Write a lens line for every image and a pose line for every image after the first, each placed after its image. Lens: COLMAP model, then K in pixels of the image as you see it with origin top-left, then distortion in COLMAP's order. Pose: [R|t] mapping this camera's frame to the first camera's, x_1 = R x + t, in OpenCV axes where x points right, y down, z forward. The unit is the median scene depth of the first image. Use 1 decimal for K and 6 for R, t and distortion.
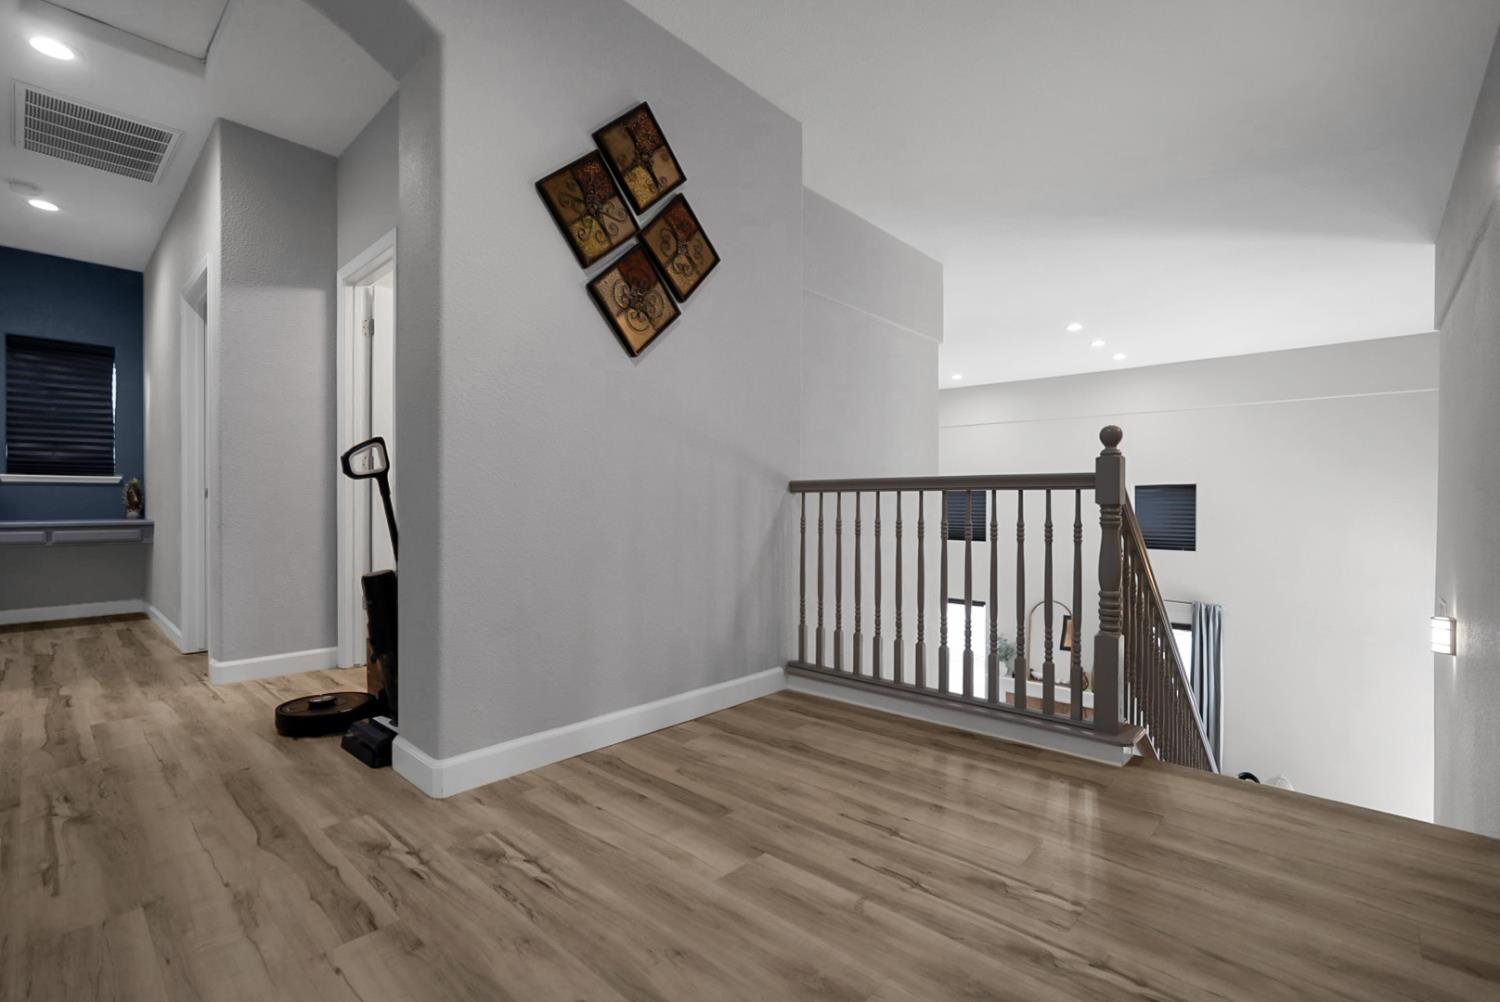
lens RADIAL K [[664.5, 0, 744.3], [0, 664.5, 493.4], [0, 0, 1]] dist [-0.018062, 0.008304]
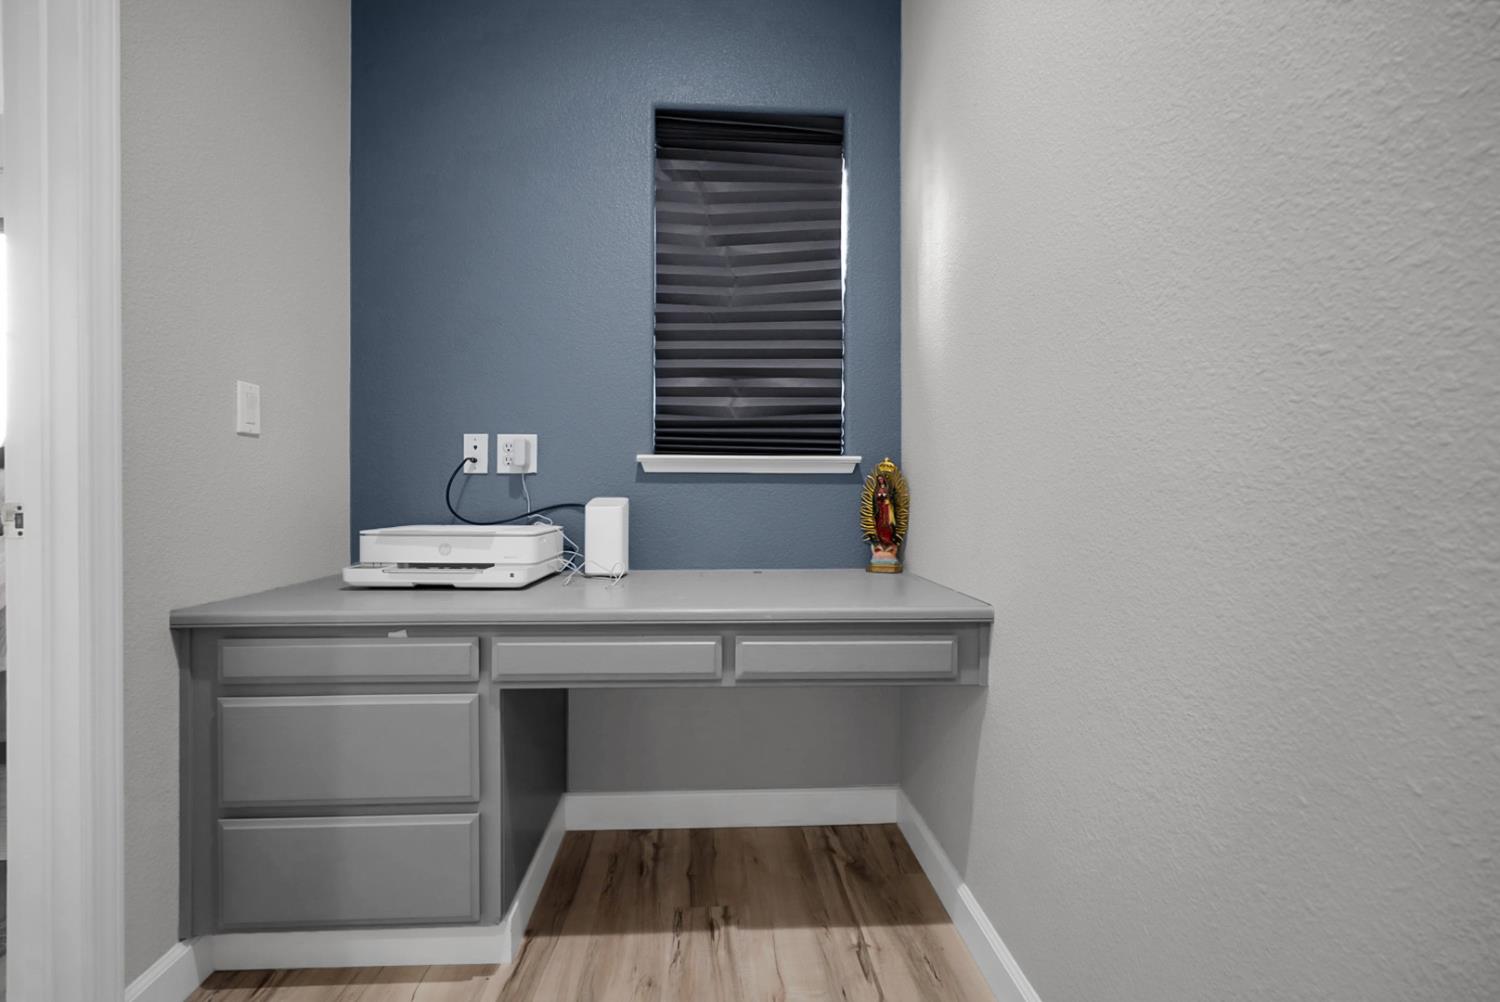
lens RADIAL K [[664.5, 0, 744.3], [0, 664.5, 493.4], [0, 0, 1]] dist [-0.018062, 0.008304]
pose [[0.721081, 0.009891, -0.692781, -0.736266], [-0.003930, 0.999940, 0.010187, -0.007751], [0.692840, -0.004623, 0.721076, 0.688055]]
